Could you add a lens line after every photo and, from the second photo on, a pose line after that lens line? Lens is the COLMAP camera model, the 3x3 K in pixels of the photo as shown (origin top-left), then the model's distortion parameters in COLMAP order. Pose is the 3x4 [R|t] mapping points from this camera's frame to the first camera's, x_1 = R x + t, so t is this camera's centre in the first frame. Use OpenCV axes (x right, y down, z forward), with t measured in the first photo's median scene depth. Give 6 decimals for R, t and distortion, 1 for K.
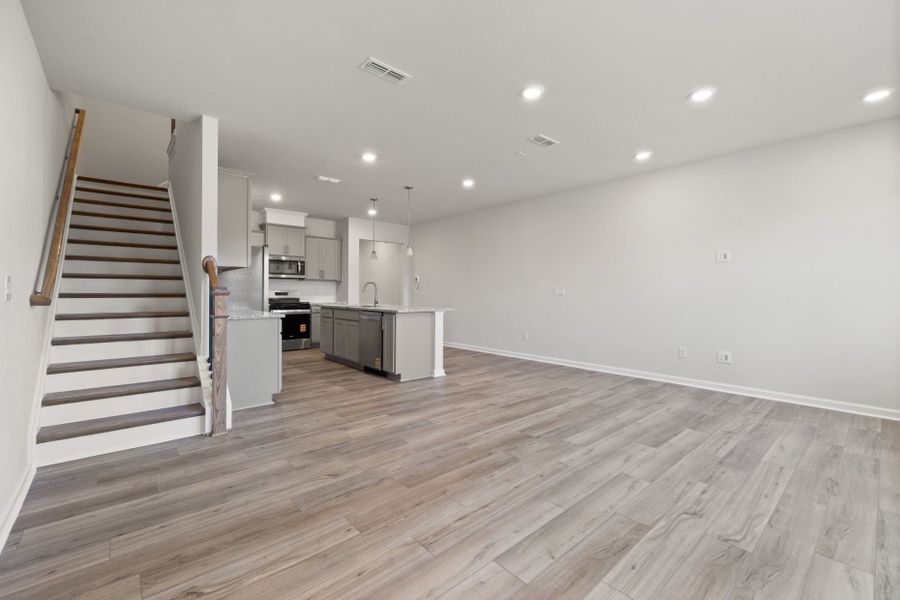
lens RADIAL K [[383.4, 0, 445.5], [0, 383.4, 285.7], [0, 0, 1]] dist [-0.000341, 0.000062]
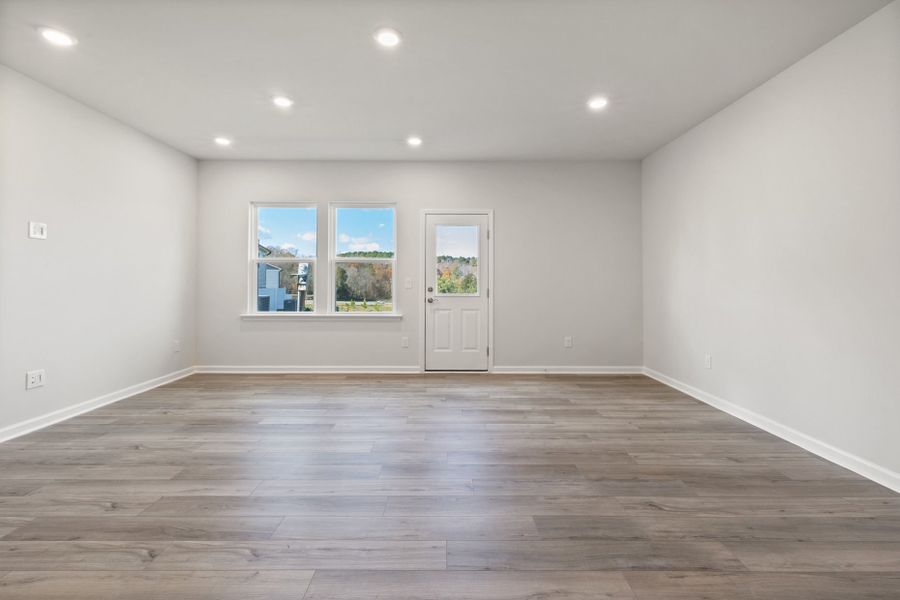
lens RADIAL K [[383.4, 0, 445.5], [0, 383.4, 285.7], [0, 0, 1]] dist [-0.000341, 0.000062]
pose [[-0.751372, -0.007955, 0.659831, -0.426744], [-0.012953, 0.999912, -0.002694, 0.022056], [-0.659752, -0.010571, -0.751409, 1.655140]]
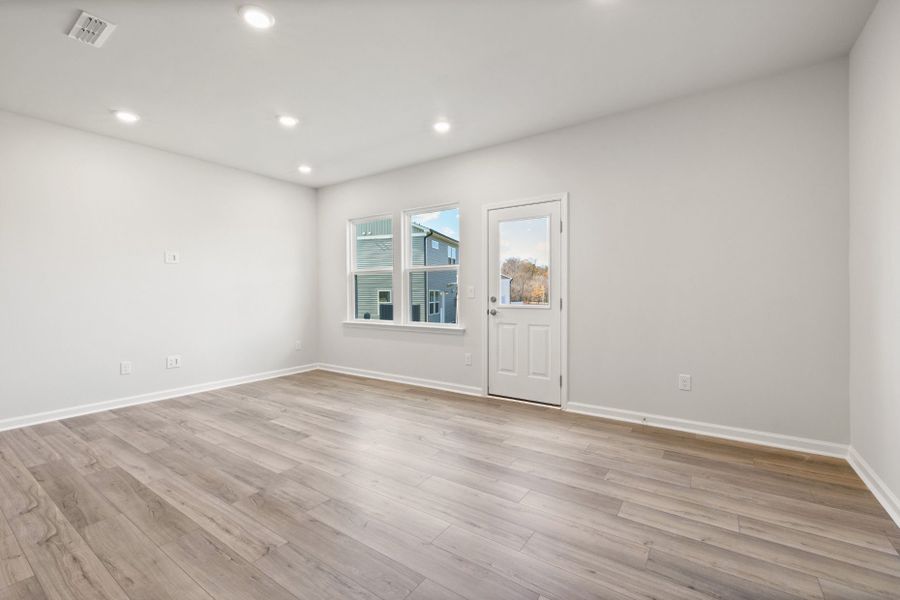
lens RADIAL K [[385.5, 0, 445.8], [0, 385.5, 301.6], [0, 0, 1]] dist [0.002070, -0.000508]
pose [[-0.240617, -0.024037, 0.970322, -0.615485], [-0.006769, 0.999711, 0.023087, 0.011235], [-0.970597, -0.001013, -0.240710, 0.907155]]
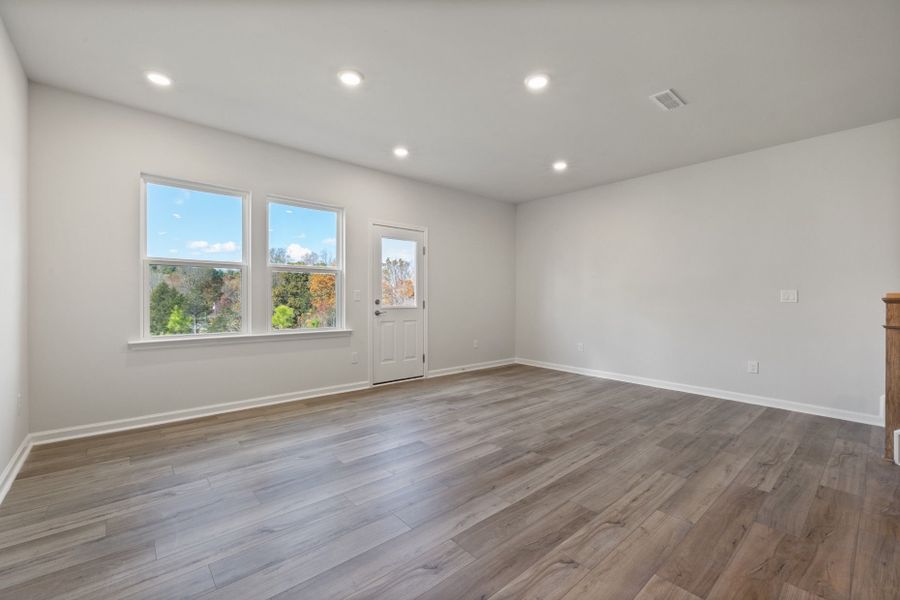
lens RADIAL K [[380.3, 0, 439.7], [0, 380.3, 306.2], [0, 0, 1]] dist [-0.001366, -0.000032]
pose [[-0.999869, -0.008387, 0.013855, 0.489505], [-0.008234, 0.999905, 0.011090, 0.033952], [-0.013947, 0.010974, -0.999843, 2.096986]]
